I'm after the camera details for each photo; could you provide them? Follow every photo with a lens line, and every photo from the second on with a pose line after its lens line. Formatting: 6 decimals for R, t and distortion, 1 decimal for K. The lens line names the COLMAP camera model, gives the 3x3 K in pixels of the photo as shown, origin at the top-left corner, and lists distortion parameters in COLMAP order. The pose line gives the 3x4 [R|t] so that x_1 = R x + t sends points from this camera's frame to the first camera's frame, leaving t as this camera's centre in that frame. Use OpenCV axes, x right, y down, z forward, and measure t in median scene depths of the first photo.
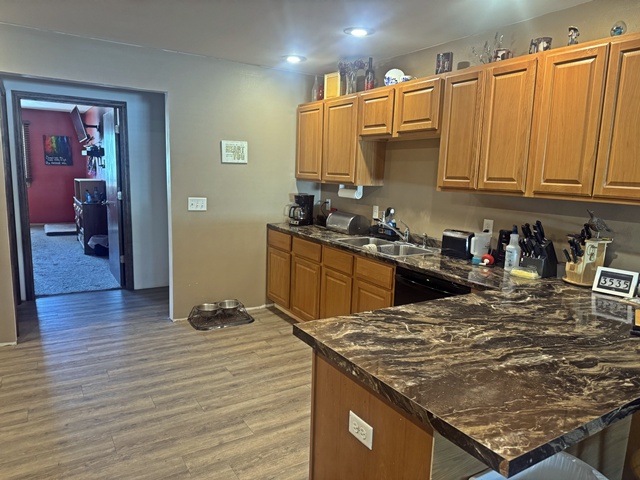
lens RADIAL K [[452.3, 0, 321.9], [0, 452.3, 238.6], [0, 0, 1]] dist [0.006800, -0.021557]
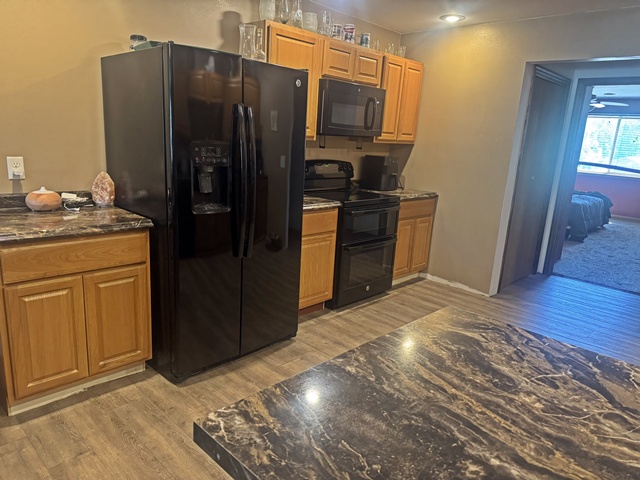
lens RADIAL K [[452.3, 0, 326.5], [0, 452.3, 244.9], [0, 0, 1]] dist [0.006800, -0.021557]
pose [[0.273079, 0.220137, -0.936465, 0.678675], [-0.206009, 0.964264, 0.166598, -0.017120], [0.939674, 0.147426, 0.308671, 0.511988]]
